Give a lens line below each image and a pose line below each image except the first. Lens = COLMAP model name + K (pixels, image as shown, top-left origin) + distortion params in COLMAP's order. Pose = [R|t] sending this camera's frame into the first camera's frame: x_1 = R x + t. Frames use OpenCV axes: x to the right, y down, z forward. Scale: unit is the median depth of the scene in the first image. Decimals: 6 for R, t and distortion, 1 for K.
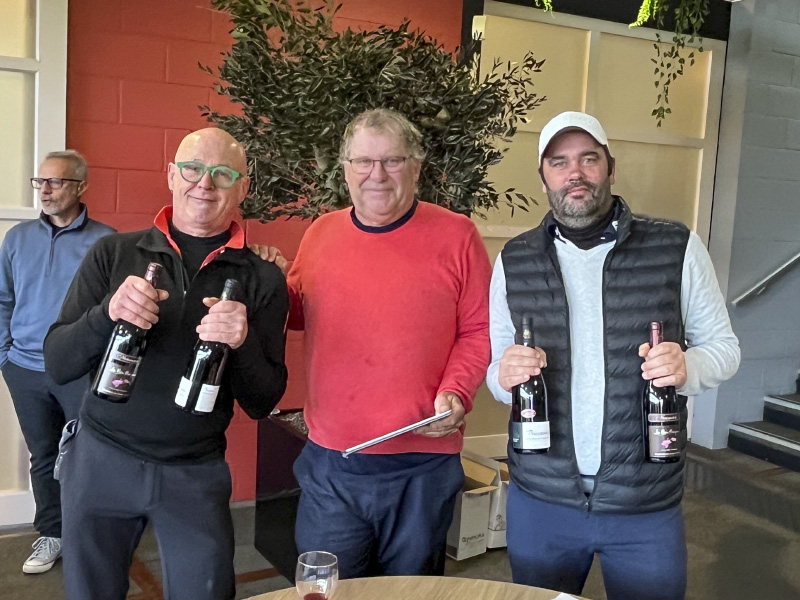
lens RADIAL K [[929.8, 0, 400.0], [0, 929.8, 300.0], [0, 0, 1]] dist [0.005701, -0.008162]
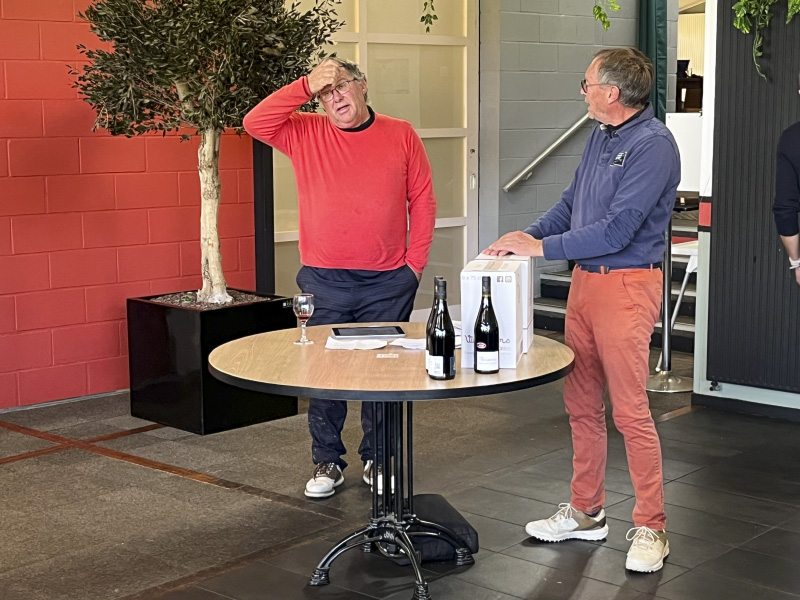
lens RADIAL K [[1337.8, 0, 400.0], [0, 1337.8, 300.0], [0, 0, 1]] dist [0.058759, -0.132591]
pose [[0.964284, -0.096002, 0.246861, -0.259118], [0.086306, 0.995022, 0.049825, 0.071763], [-0.250416, -0.026740, 0.967769, -0.793008]]
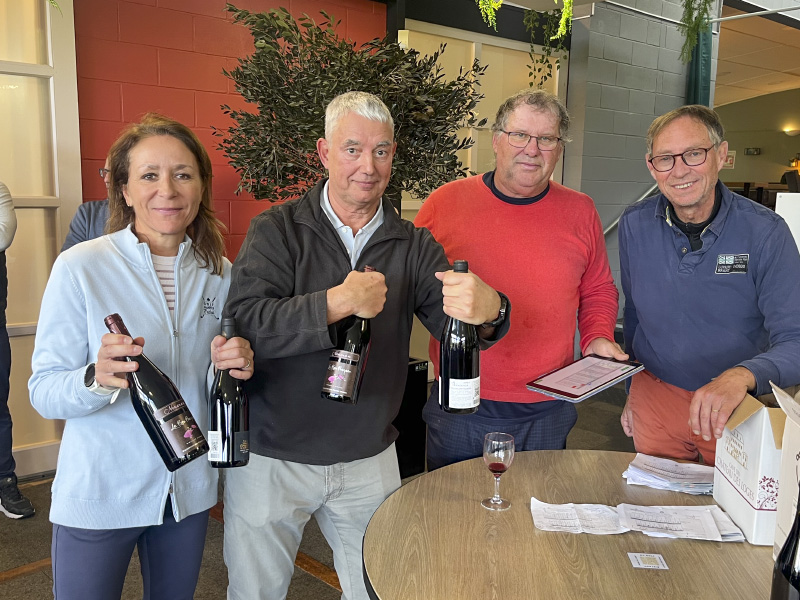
lens RADIAL K [[761.1, 0, 399.2], [0, 761.1, 310.9], [0, 0, 1]] dist [0.017859, 0.020843]
pose [[0.978604, -0.066321, 0.194773, -0.188733], [0.055255, 0.996563, 0.061713, 0.007673], [-0.198197, -0.049630, 0.978905, -0.023486]]
